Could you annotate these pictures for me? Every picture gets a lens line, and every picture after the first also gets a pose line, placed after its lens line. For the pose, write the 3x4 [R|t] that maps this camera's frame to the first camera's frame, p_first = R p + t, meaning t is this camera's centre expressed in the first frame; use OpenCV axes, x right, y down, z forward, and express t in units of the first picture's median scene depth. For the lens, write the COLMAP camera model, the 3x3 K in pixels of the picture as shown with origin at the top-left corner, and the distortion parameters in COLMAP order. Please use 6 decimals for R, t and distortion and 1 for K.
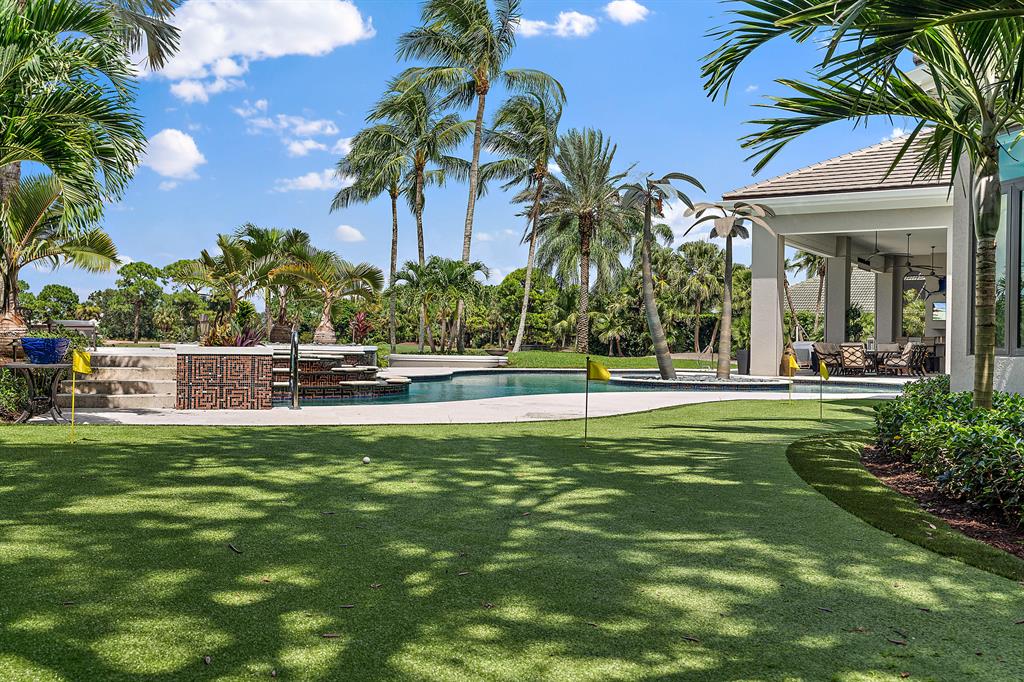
lens RADIAL K [[1037.1, 0, 512.0], [0, 1037.1, 341.0], [0, 0, 1]] dist [0.000611, -0.002544]
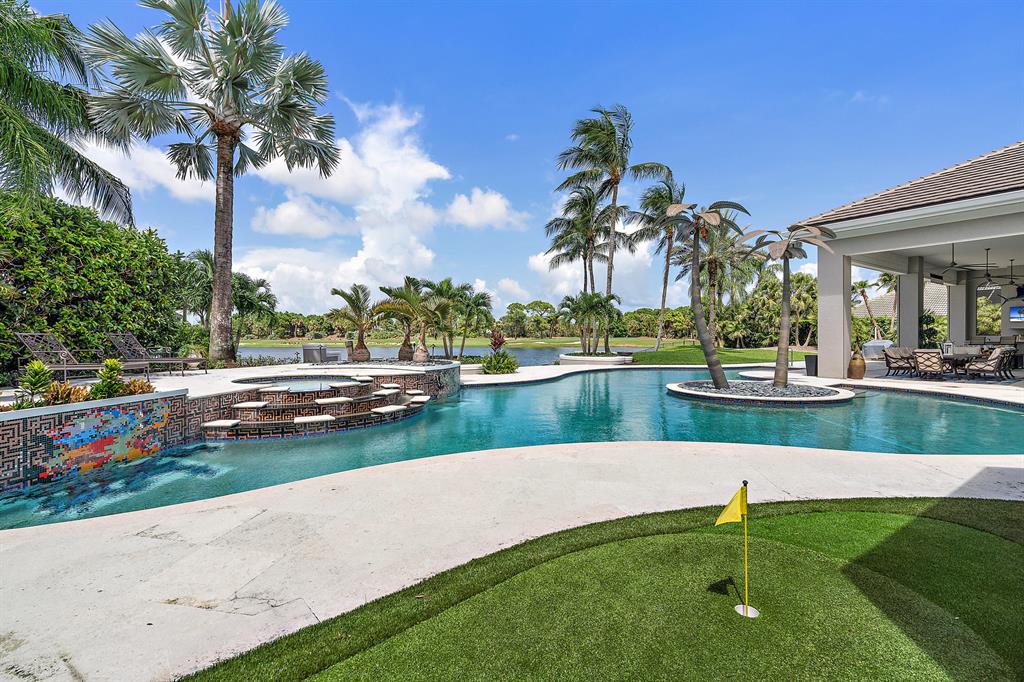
lens RADIAL K [[465.1, 0, 513.4], [0, 465.1, 337.5], [0, 0, 1]] dist [-0.000437, -0.000043]
pose [[0.918565, -0.018334, -0.394845, 0.094944], [0.020964, 0.999777, 0.002347, -0.015914], [0.394714, -0.010433, 0.918745, 0.295821]]
